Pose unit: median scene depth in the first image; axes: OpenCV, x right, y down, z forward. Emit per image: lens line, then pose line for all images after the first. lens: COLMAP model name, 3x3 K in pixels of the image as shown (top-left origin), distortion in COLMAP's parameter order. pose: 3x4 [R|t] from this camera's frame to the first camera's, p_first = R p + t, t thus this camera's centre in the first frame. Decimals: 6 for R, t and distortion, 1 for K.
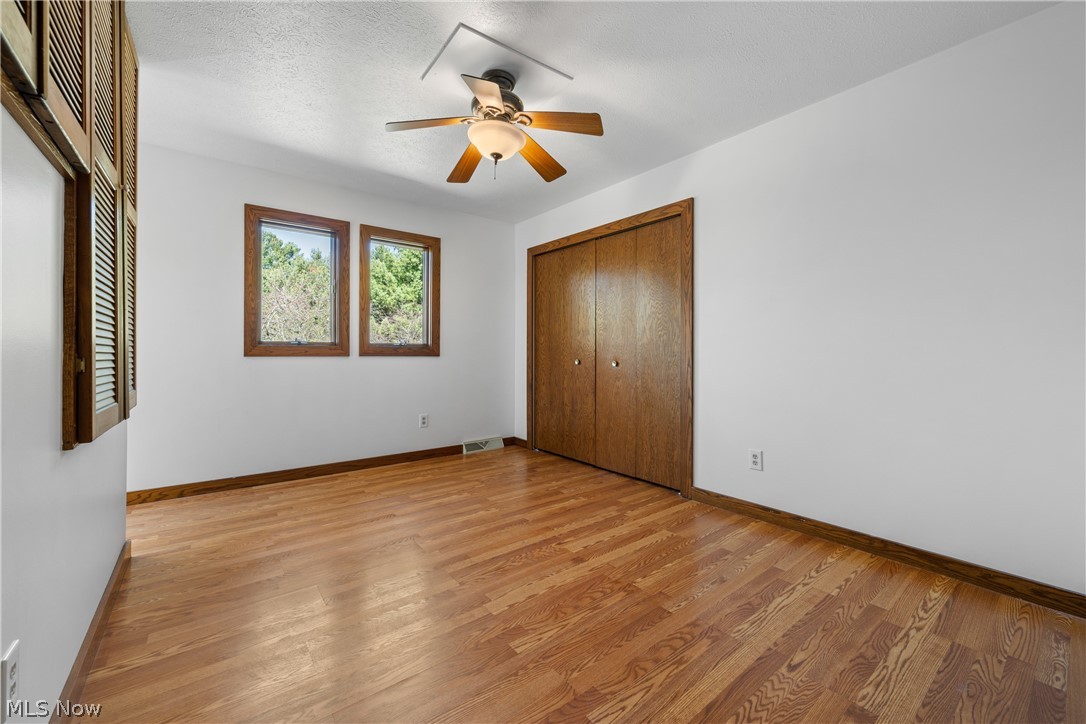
lens RADIAL K [[428.6, 0, 543.3], [0, 428.6, 351.6], [0, 0, 1]] dist [-0.000490, 0.000098]
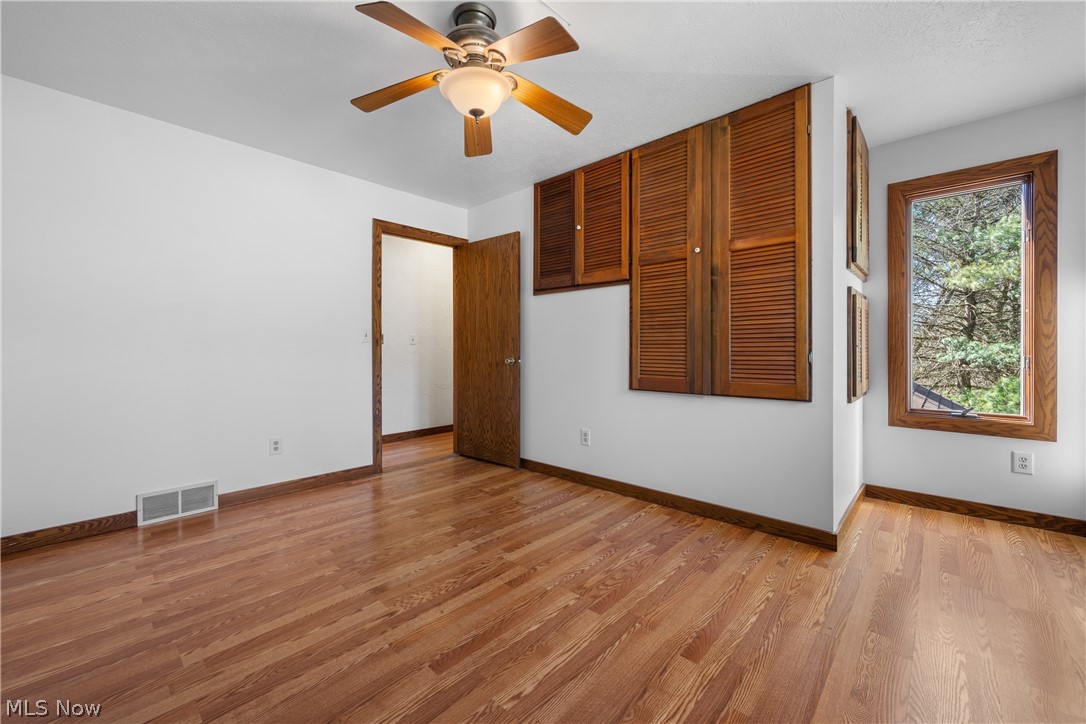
lens RADIAL K [[428.6, 0, 543.3], [0, 428.6, 351.6], [0, 0, 1]] dist [-0.000490, 0.000098]
pose [[-0.988215, -0.000280, -0.153069, -0.112196], [-0.000647, 0.999997, 0.002348, 0.000668], [0.153068, 0.002419, -0.988213, 1.871839]]
